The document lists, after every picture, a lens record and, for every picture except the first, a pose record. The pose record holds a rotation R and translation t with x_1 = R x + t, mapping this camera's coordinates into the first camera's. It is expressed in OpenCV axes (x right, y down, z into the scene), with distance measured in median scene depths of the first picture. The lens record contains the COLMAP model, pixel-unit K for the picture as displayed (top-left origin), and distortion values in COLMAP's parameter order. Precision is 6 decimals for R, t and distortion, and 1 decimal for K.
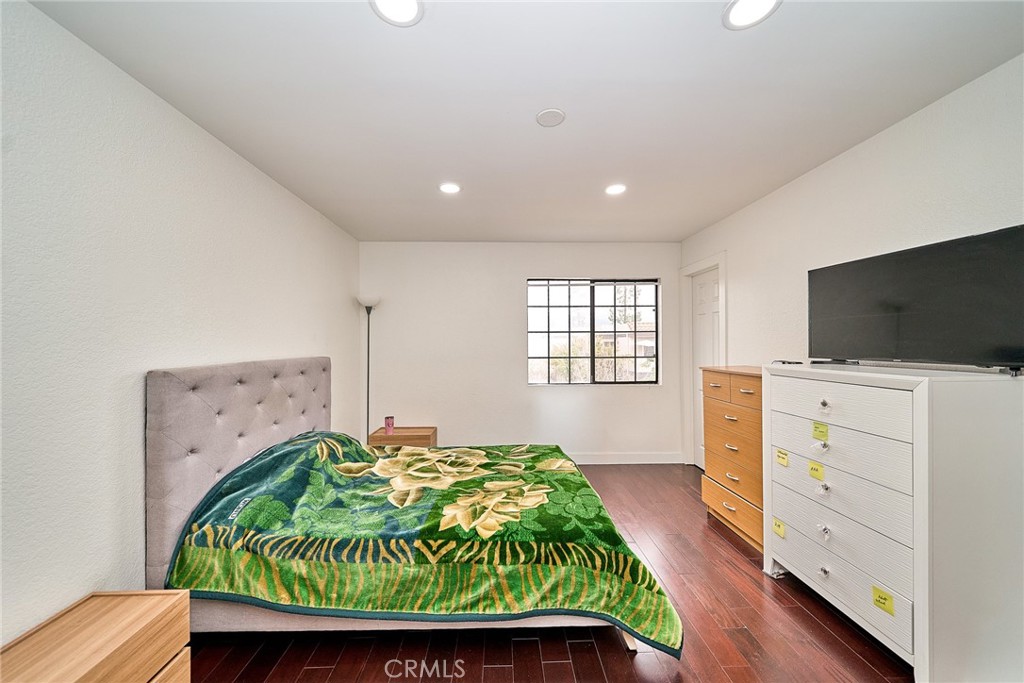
lens RADIAL K [[361.2, 0, 512.6], [0, 361.2, 344.1], [0, 0, 1]] dist [0.002552, -0.000723]
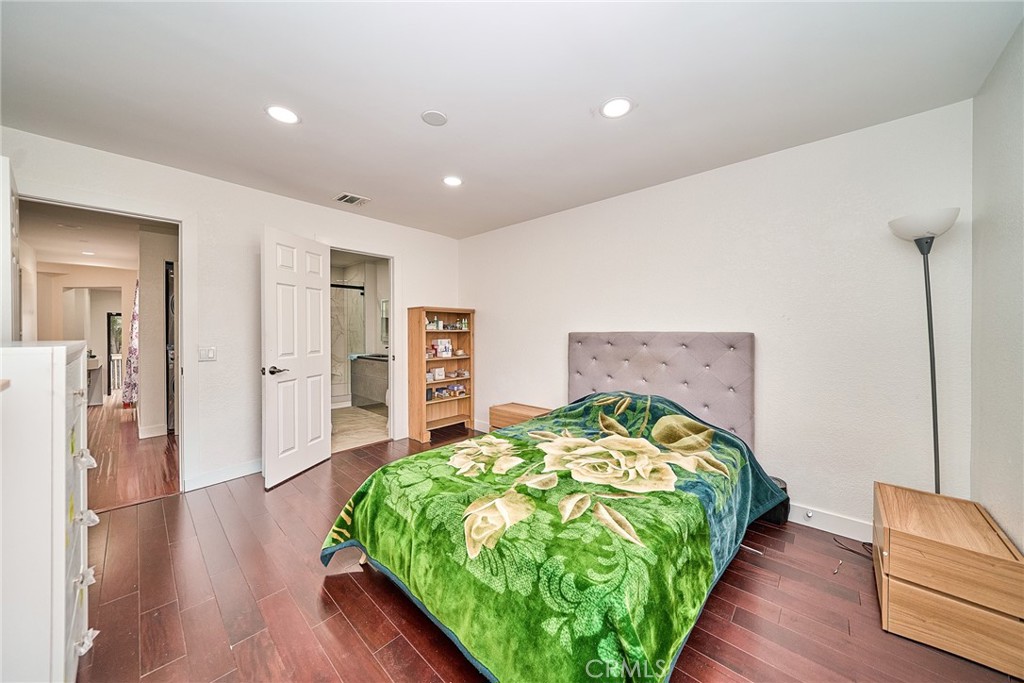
lens RADIAL K [[361.2, 0, 515.2], [0, 361.2, 330.9], [0, 0, 1]] dist [0.002552, -0.000723]
pose [[-0.706152, 0.009633, -0.707994, 0.634833], [0.004594, 0.999949, 0.009023, 0.029805], [0.708045, 0.003119, -0.706161, 1.697992]]
